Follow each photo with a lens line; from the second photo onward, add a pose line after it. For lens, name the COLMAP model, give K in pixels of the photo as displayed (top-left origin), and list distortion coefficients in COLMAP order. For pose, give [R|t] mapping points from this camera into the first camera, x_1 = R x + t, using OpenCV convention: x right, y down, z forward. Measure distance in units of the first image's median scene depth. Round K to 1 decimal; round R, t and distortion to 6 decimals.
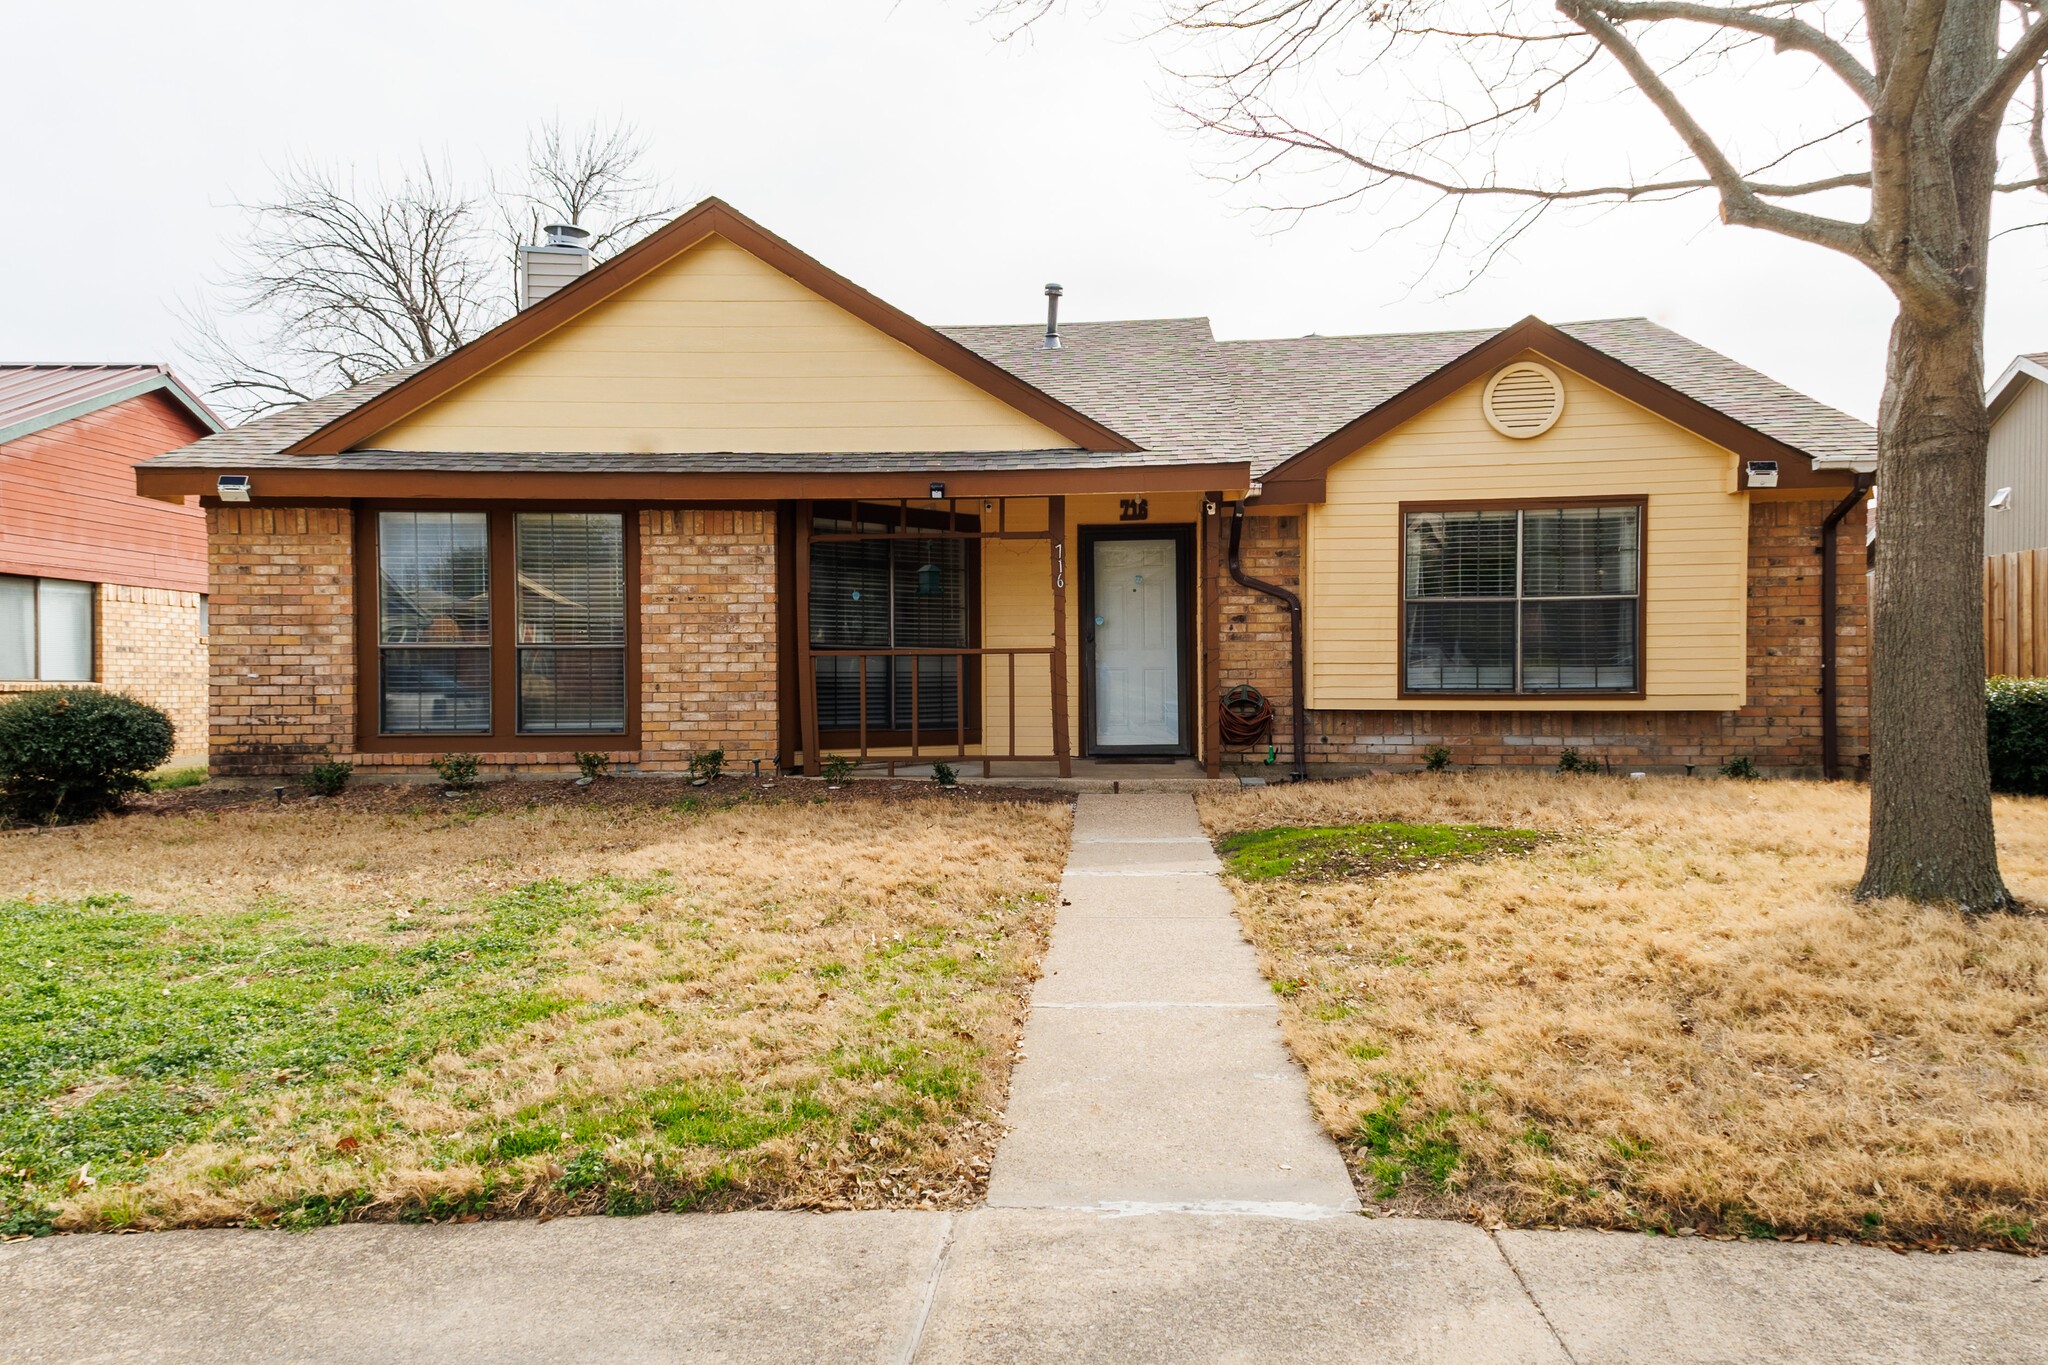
lens RADIAL K [[955.9, 0, 1024.7], [0, 955.9, 672.9], [0, 0, 1]] dist [0.005699, -0.000712]
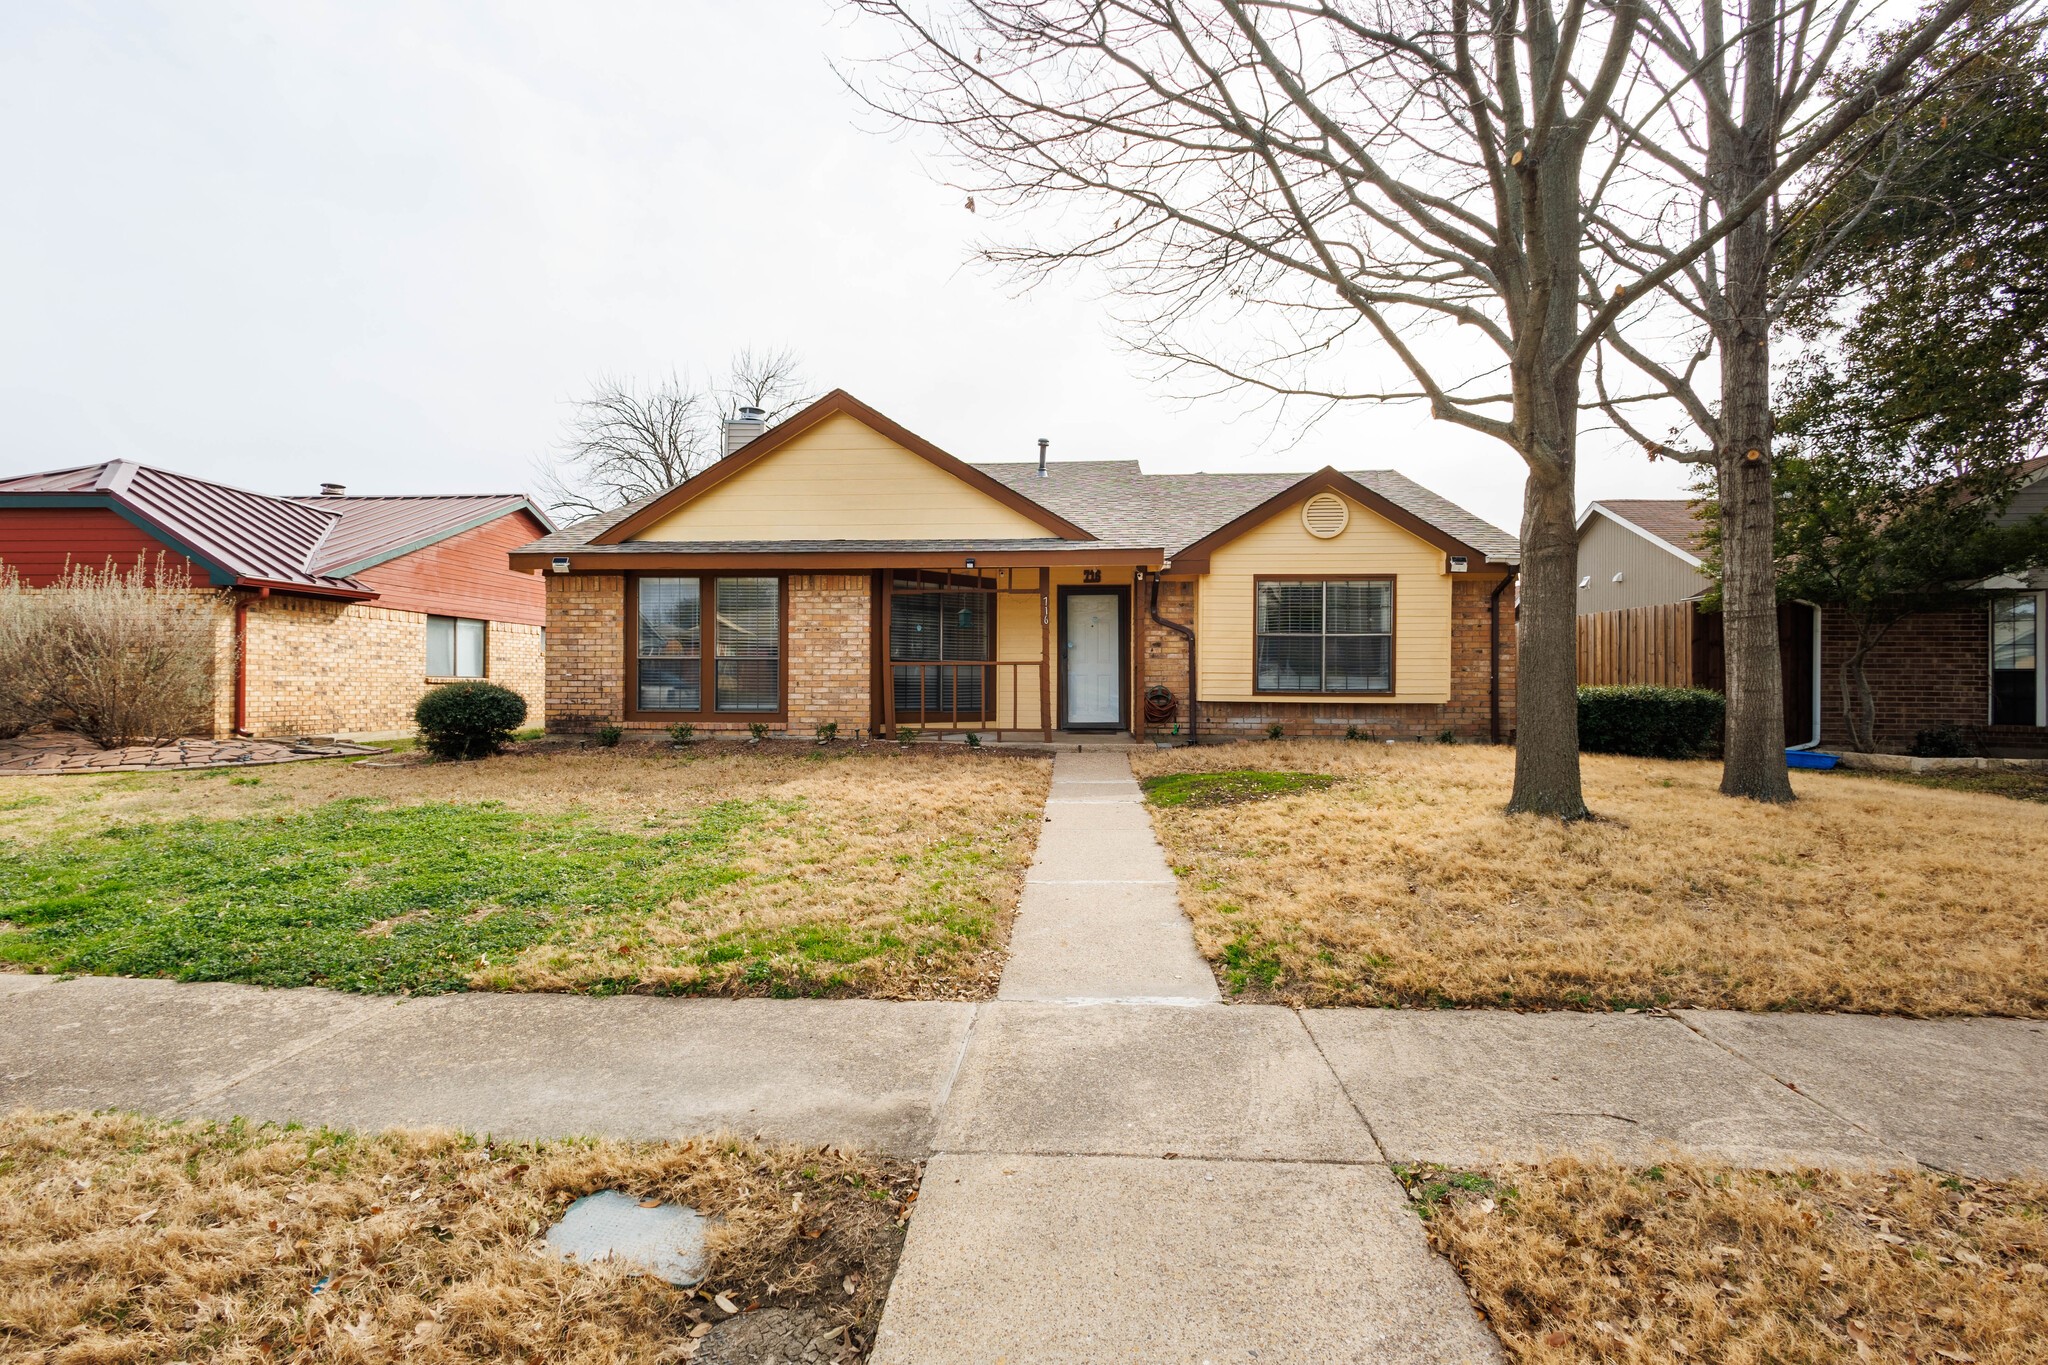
lens RADIAL K [[955.9, 0, 1024.7], [0, 955.9, 672.9], [0, 0, 1]] dist [0.005699, -0.000712]
pose [[0.999959, 0.009069, 0.000047, 0.001948], [-0.009069, 0.999959, -0.000238, -0.007182], [-0.000049, 0.000237, 1.000000, -0.670233]]
